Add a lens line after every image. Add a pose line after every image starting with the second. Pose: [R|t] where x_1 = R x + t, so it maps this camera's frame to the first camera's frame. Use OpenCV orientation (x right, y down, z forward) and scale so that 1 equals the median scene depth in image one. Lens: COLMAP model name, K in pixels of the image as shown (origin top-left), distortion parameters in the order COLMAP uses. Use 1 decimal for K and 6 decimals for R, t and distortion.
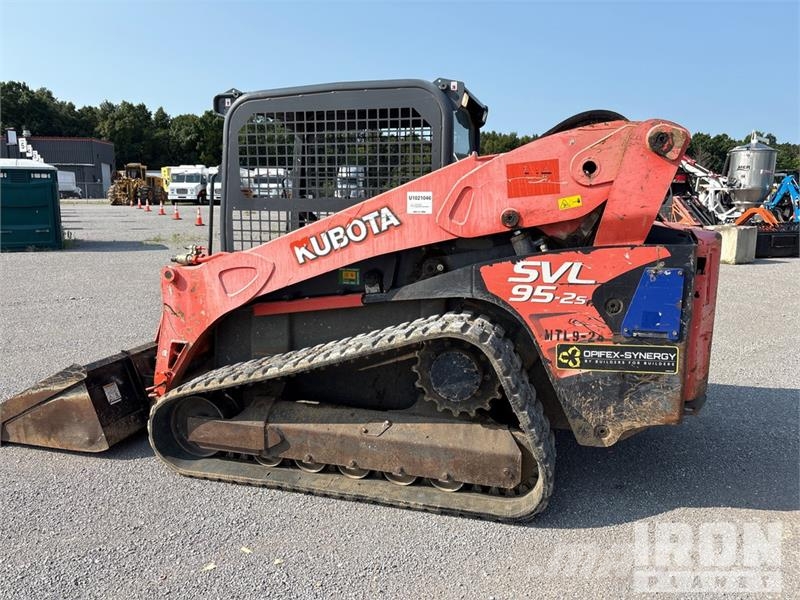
lens RADIAL K [[598.1, 0, 378.6], [0, 598.1, 303.1], [0, 0, 1]] dist [0.030220, -0.003388]
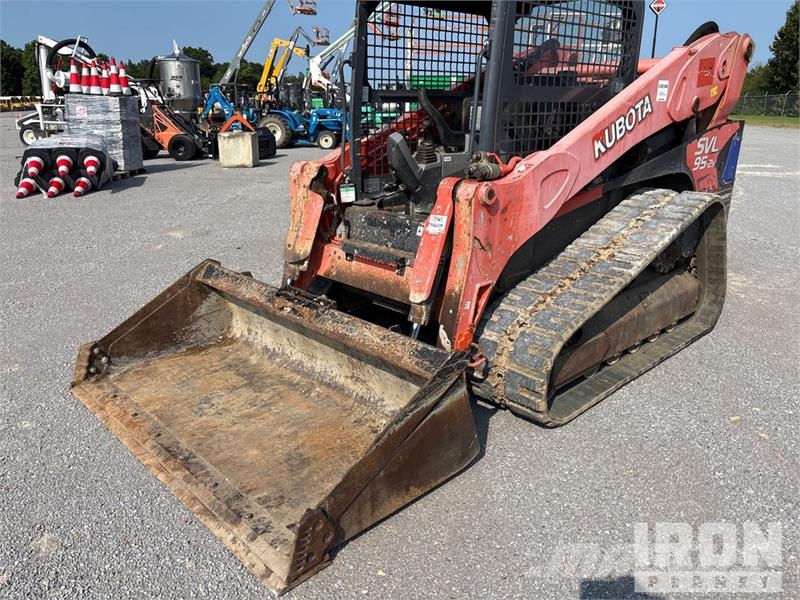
lens RADIAL K [[598.1, 0, 400.0], [0, 598.1, 300.0], [0, 0, 1]] dist [0.073268, -0.084000]
pose [[0.495748, -0.267801, 0.826146, -1.151709], [0.159360, 0.963168, 0.216590, -0.109691], [-0.853720, 0.024281, 0.520166, 0.797079]]
